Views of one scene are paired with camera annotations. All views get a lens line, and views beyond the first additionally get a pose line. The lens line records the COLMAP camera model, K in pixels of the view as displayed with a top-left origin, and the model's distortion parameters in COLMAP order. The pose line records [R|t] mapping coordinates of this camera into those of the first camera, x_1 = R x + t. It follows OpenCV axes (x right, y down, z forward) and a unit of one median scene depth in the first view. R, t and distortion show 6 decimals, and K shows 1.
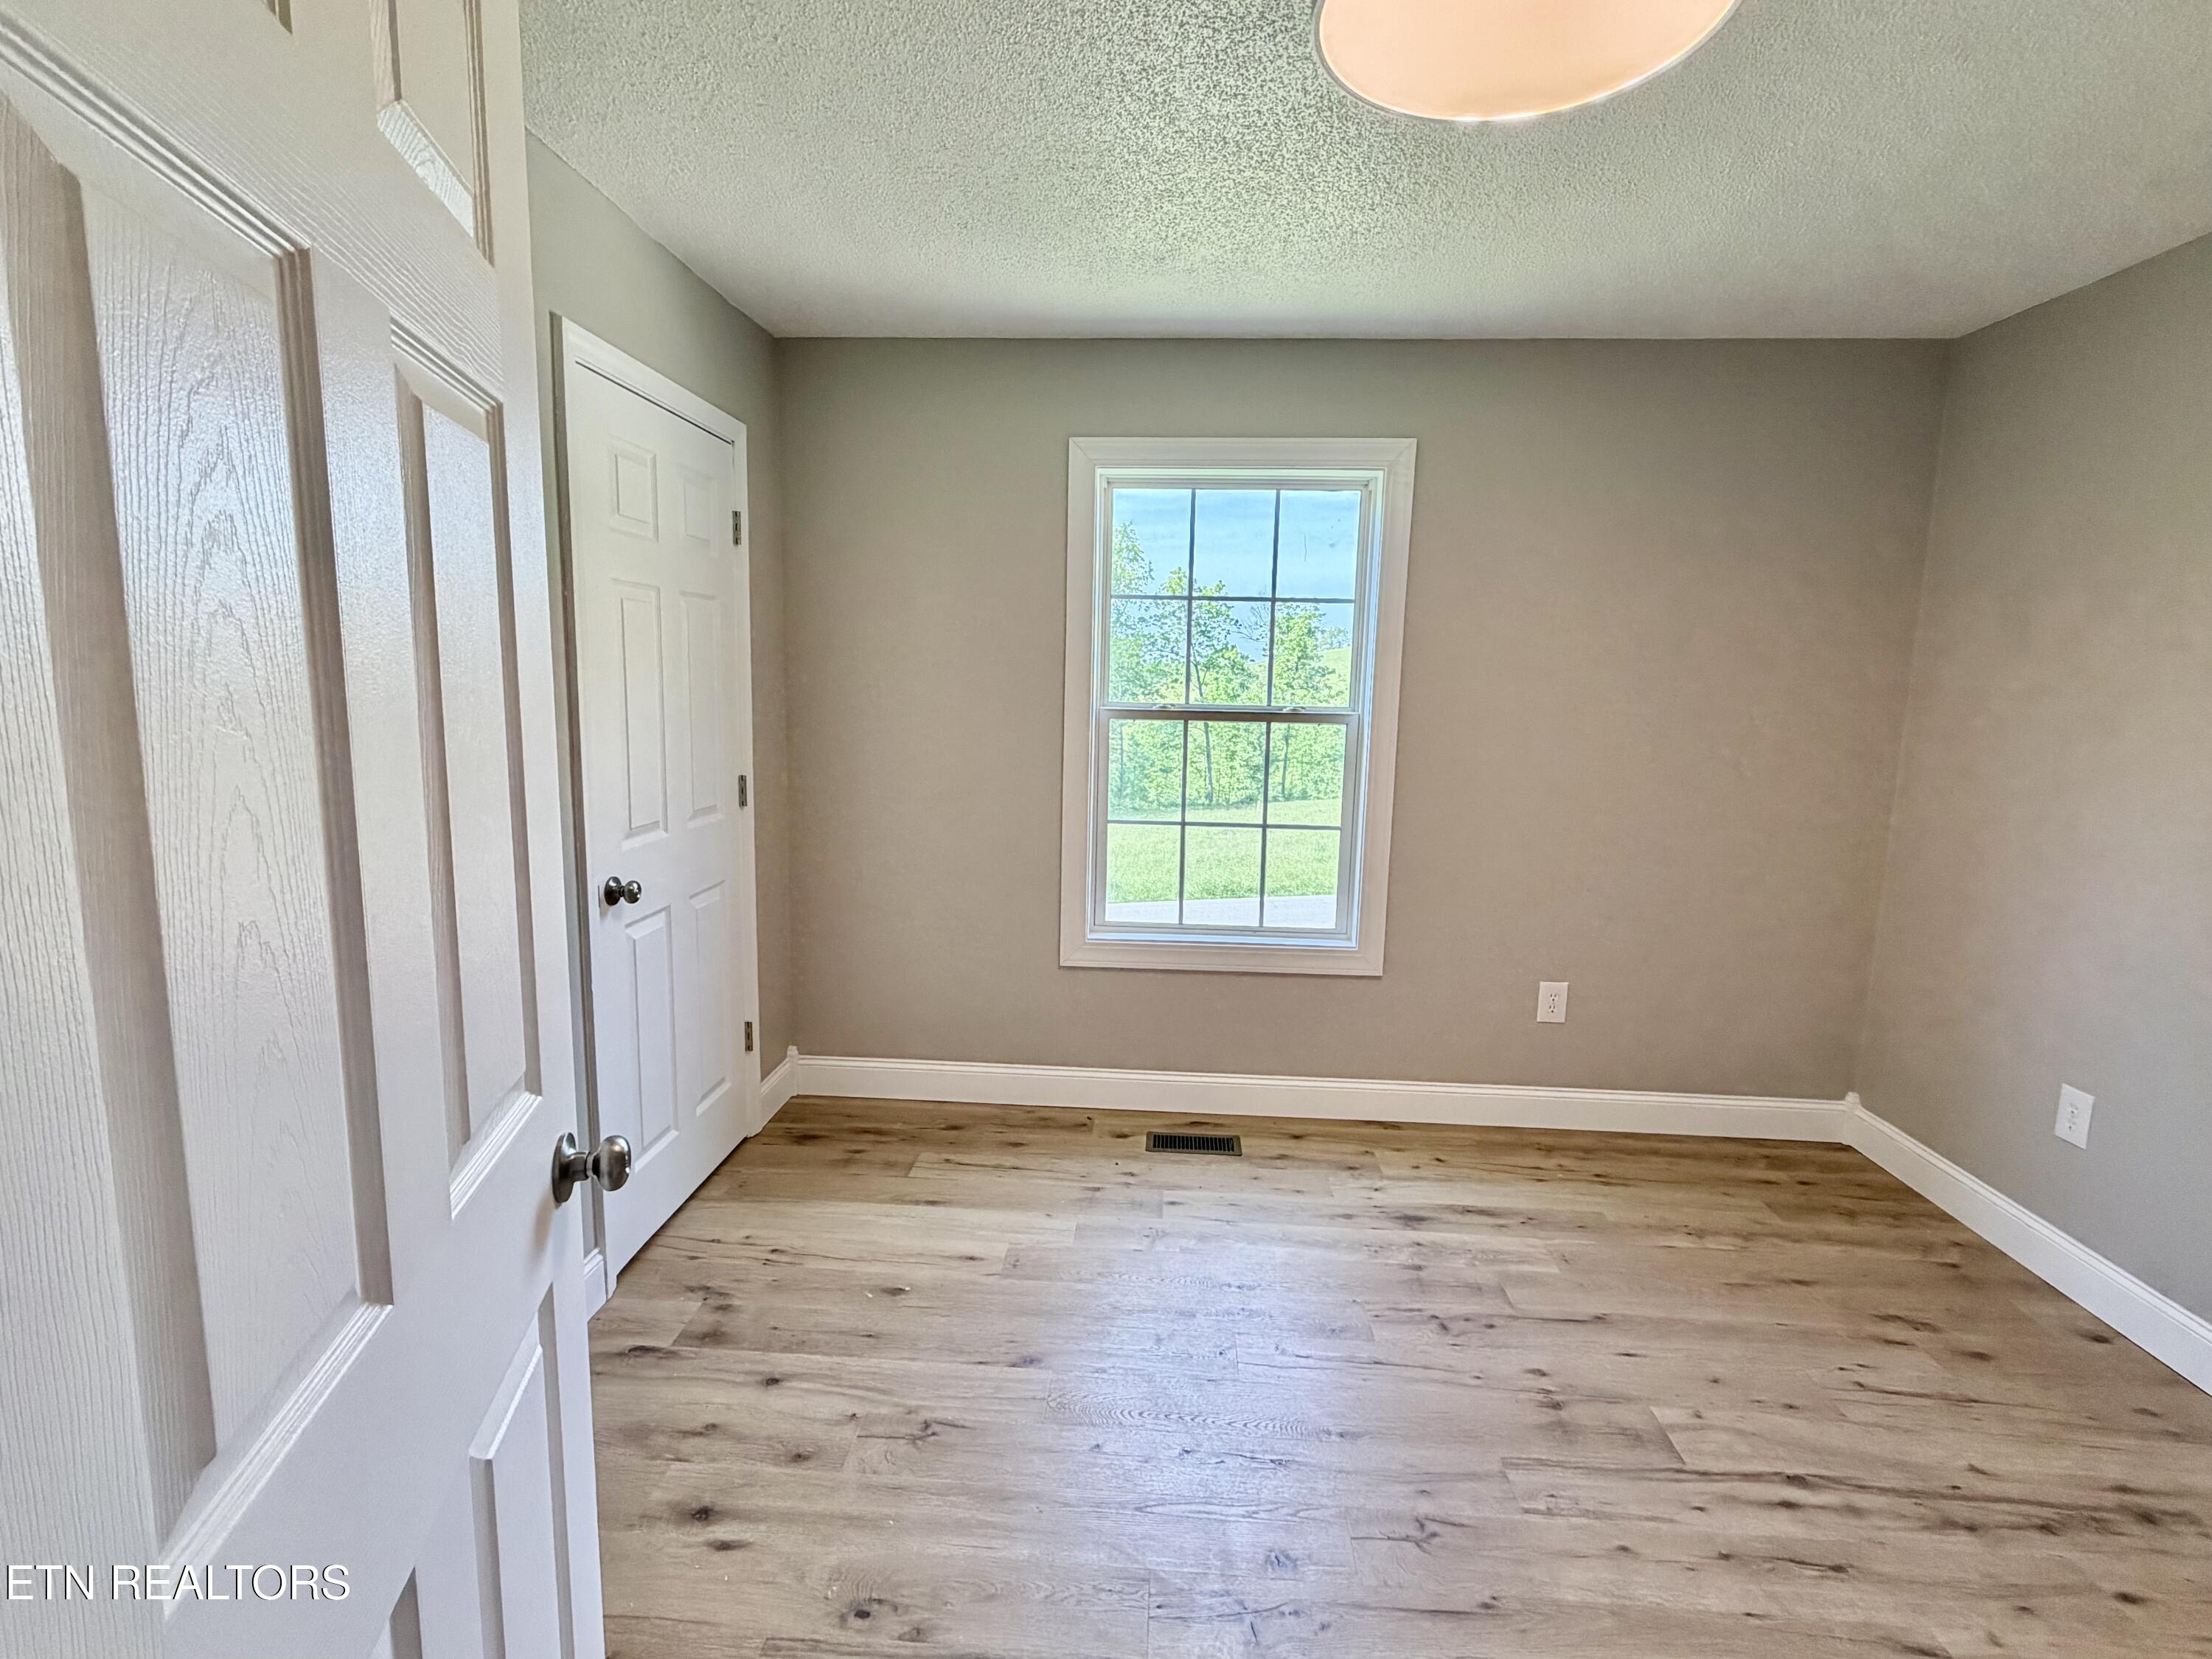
lens RADIAL K [[1032.4, 0, 1101.3], [0, 1032.4, 823.9], [0, 0, 1]] dist [-0.001037, -0.000217]
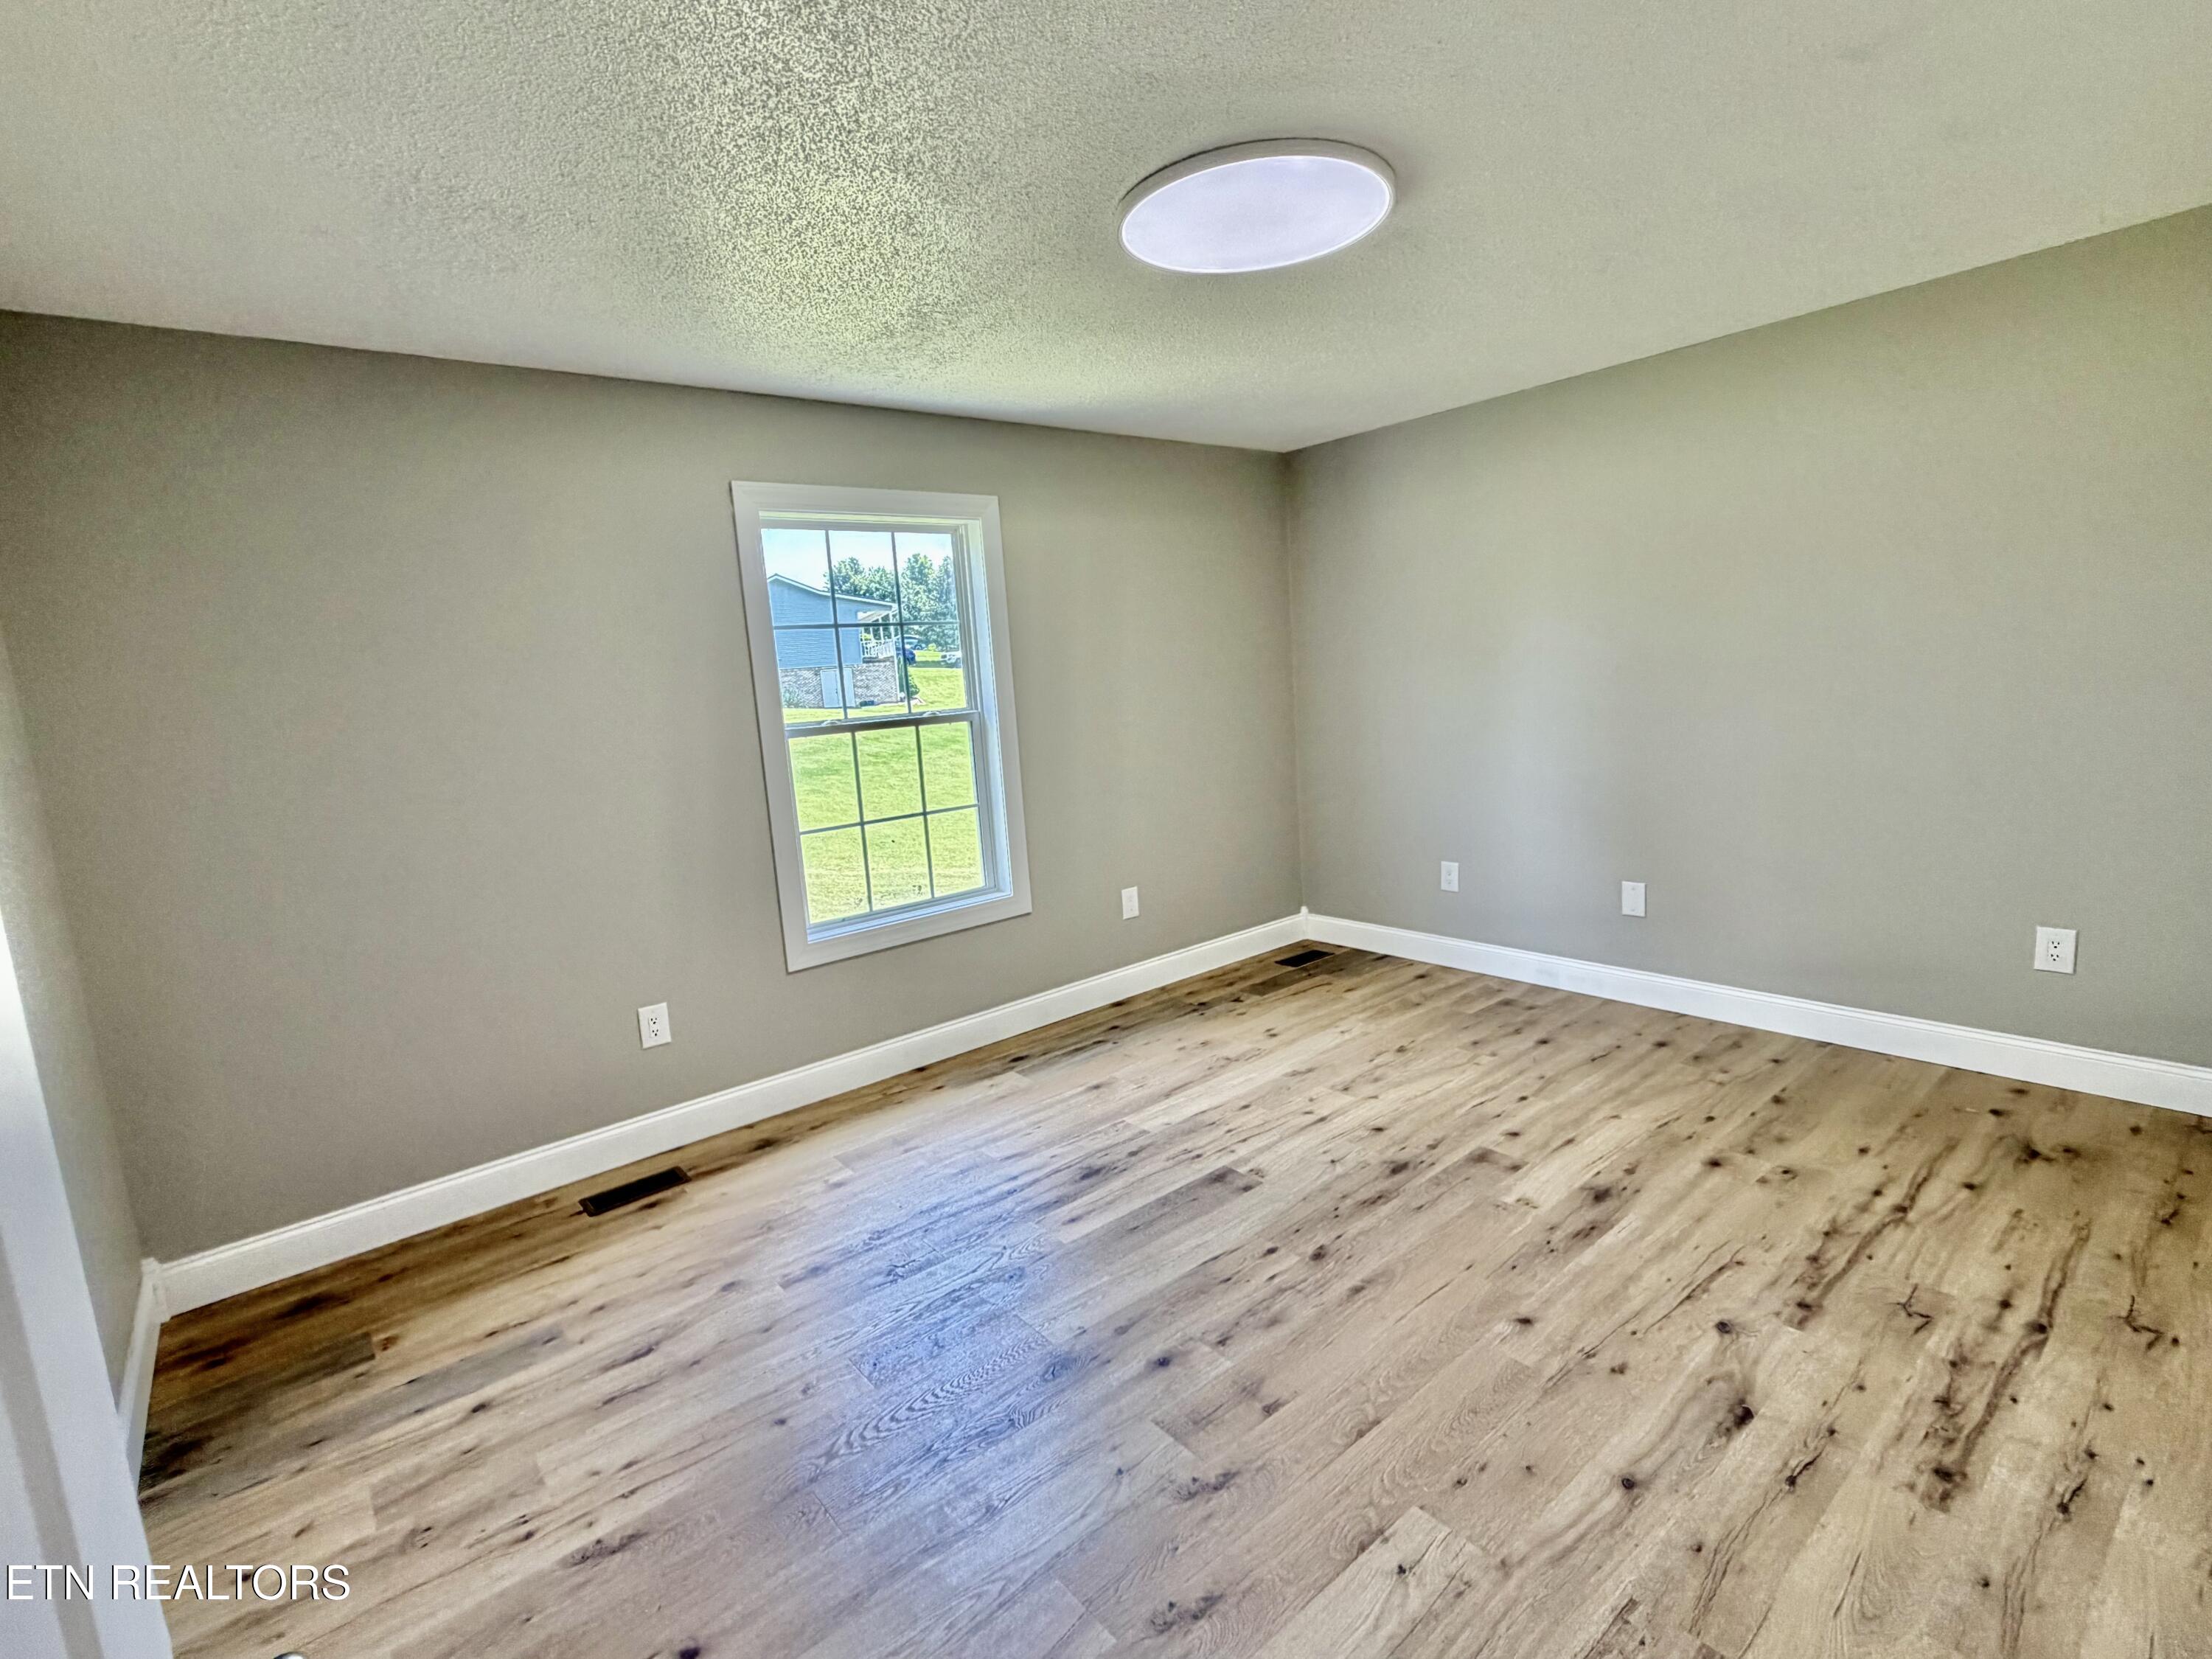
lens RADIAL K [[1032.4, 0, 1116.1], [0, 1032.4, 811.2], [0, 0, 1]] dist [-0.001037, -0.000217]
pose [[0.718756, -0.161763, 0.676182, -0.560820], [0.175890, 0.983226, 0.048253, -0.020985], [-0.672645, 0.084251, 0.735153, -0.025491]]
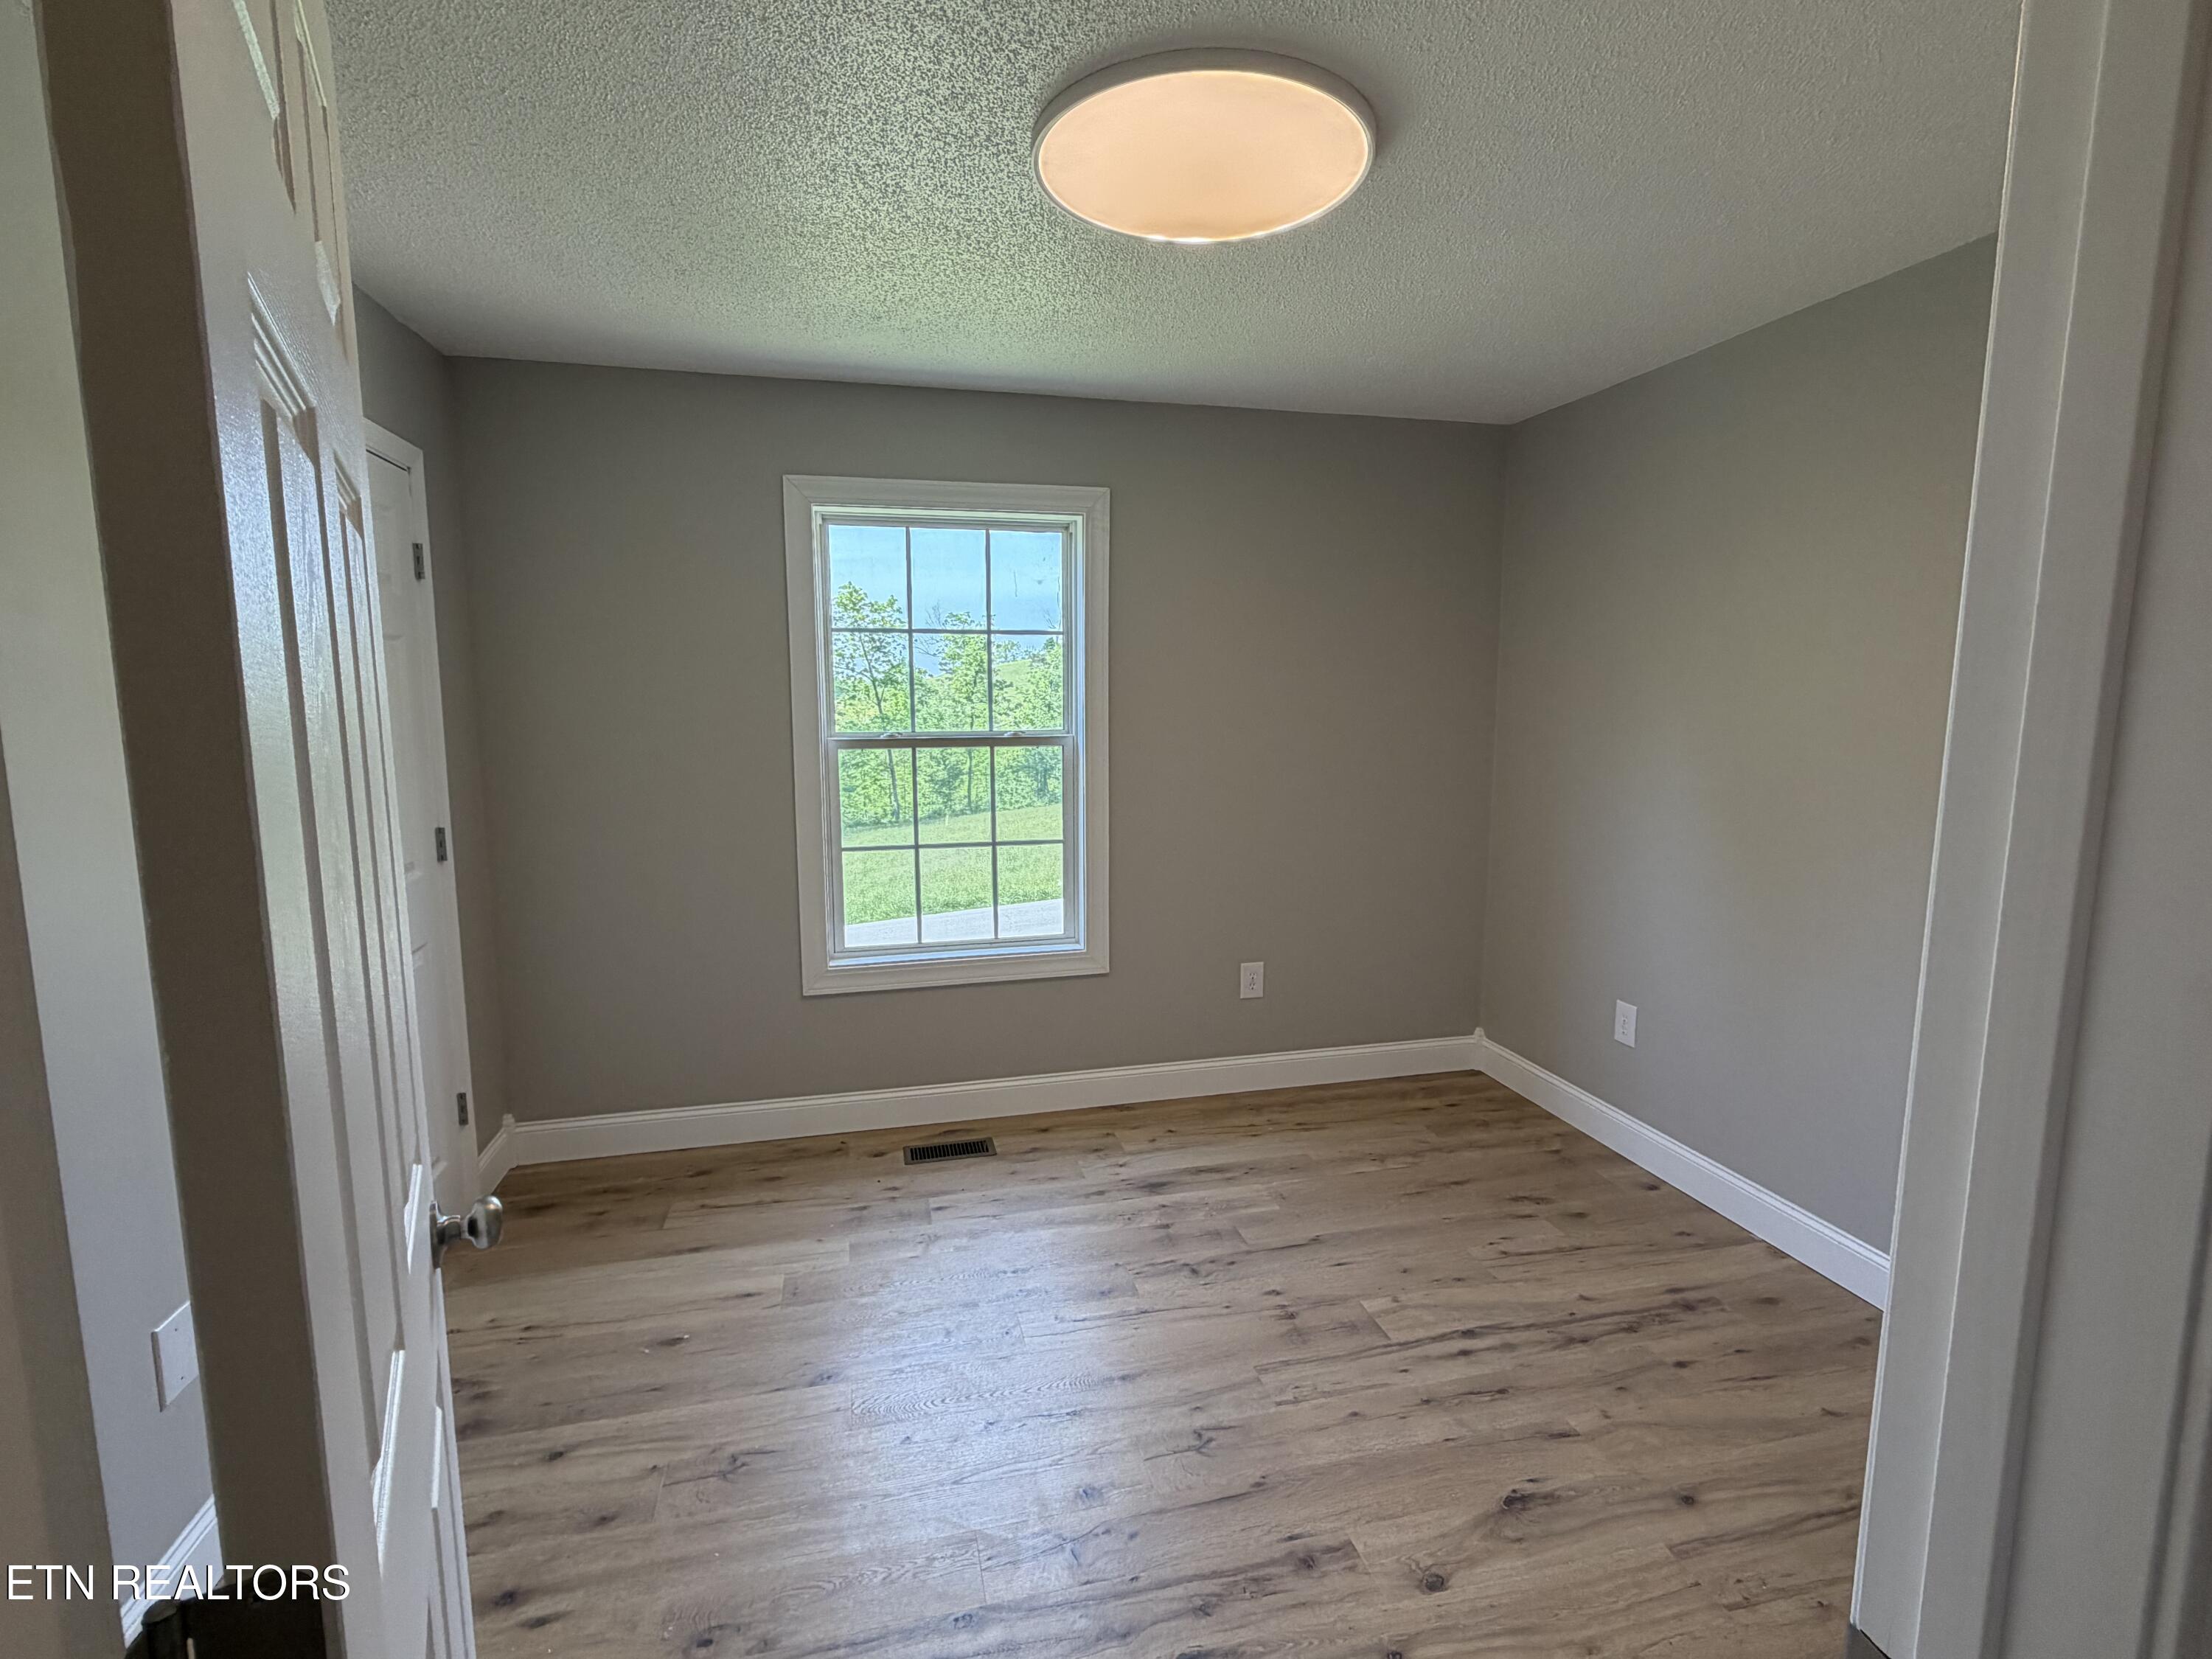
lens RADIAL K [[1032.4, 0, 1097.3], [0, 1032.4, 827.3], [0, 0, 1]] dist [-0.001037, -0.000217]
pose [[0.954518, -0.062349, 0.291560, -0.056810], [0.065406, 0.997858, -0.000740, -0.008168], [-0.290889, 0.019776, 0.956552, -0.057068]]
